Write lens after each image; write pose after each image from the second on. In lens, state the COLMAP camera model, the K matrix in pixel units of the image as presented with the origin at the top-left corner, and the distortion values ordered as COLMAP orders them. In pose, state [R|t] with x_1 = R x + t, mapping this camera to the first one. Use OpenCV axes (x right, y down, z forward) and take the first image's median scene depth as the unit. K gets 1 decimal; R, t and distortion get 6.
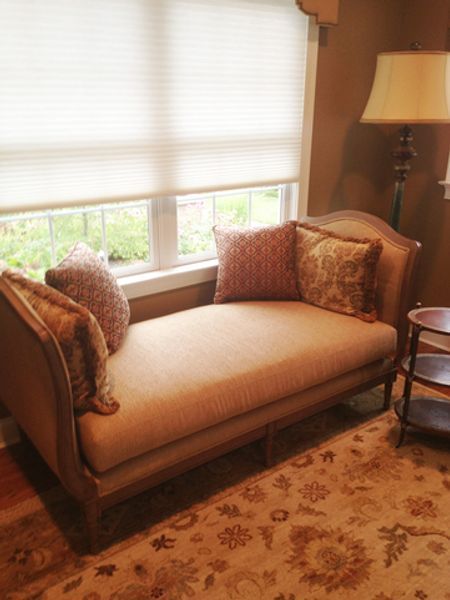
lens RADIAL K [[546.3, 0, 222.7], [0, 546.3, 303.3], [0, 0, 1]] dist [0.107347, -0.173831]
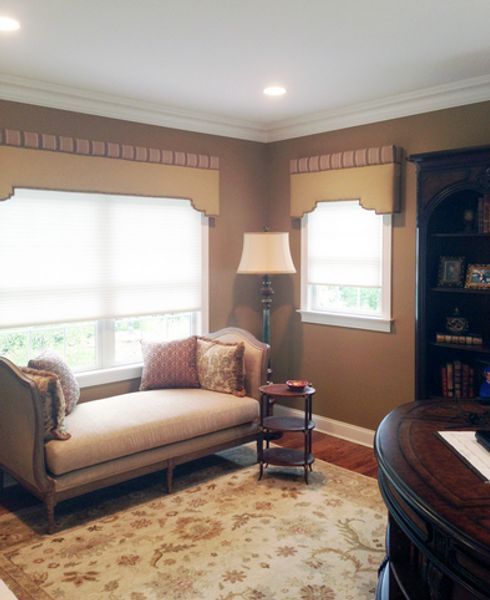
lens RADIAL K [[601.8, 0, 244.3], [0, 601.8, 279.0], [0, 0, 1]] dist [0.108429, -0.185975]
pose [[0.995443, -0.009223, 0.094915, 0.133336], [0.036875, 0.955119, -0.293919, 0.236330], [-0.087945, 0.296080, 0.951106, -0.764190]]
